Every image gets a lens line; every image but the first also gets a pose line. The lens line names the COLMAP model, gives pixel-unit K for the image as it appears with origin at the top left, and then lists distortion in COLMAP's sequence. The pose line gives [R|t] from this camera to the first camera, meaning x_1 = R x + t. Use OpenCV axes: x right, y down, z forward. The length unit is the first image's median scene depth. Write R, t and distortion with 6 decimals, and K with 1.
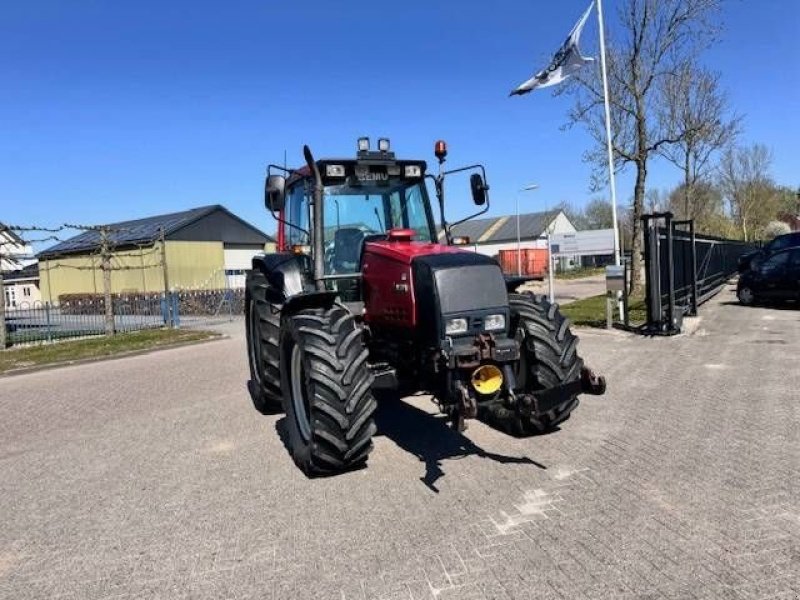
lens RADIAL K [[559.8, 0, 401.4], [0, 559.8, 292.7], [0, 0, 1]] dist [0.052161, -0.065781]
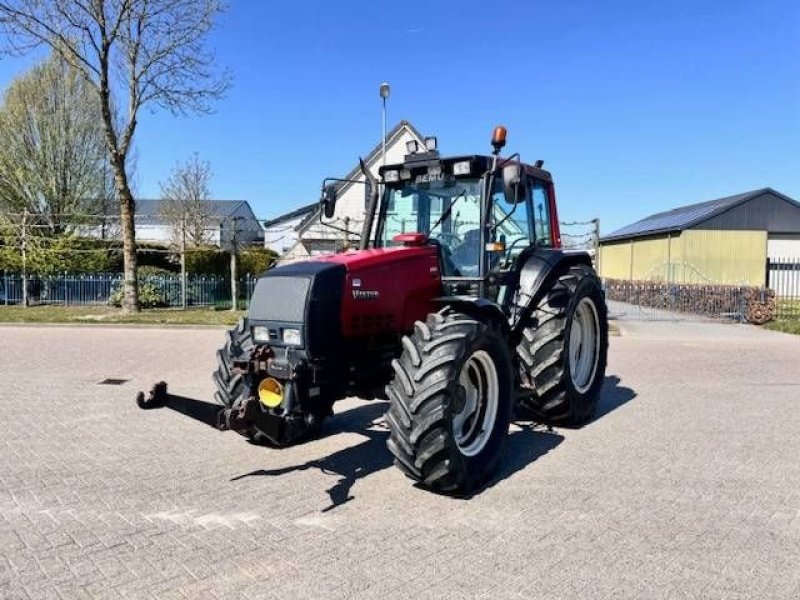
lens RADIAL K [[559.8, 0, 401.4], [0, 559.8, 292.7], [0, 0, 1]] dist [0.052161, -0.065781]
pose [[0.547287, 0.100274, -0.830916, 0.752013], [-0.080086, 0.994516, 0.067268, -0.073315], [0.833104, 0.029730, 0.552316, 0.441405]]
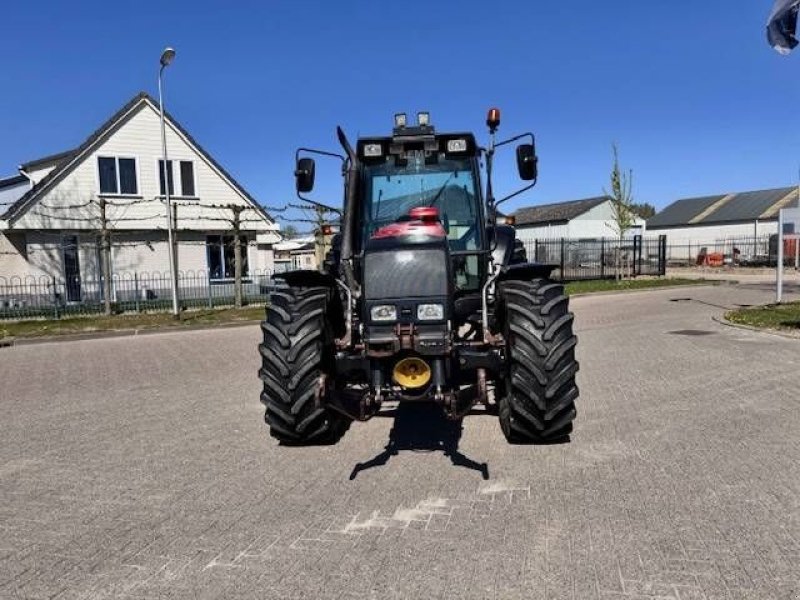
lens RADIAL K [[559.3, 0, 400.0], [0, 559.3, 300.0], [0, 0, 1]] dist [0.055087, -0.066121]
pose [[0.897541, 0.062454, -0.436486, 0.368441], [-0.039054, 0.997287, 0.062391, -0.015375], [0.439199, -0.038952, 0.897545, 0.112630]]
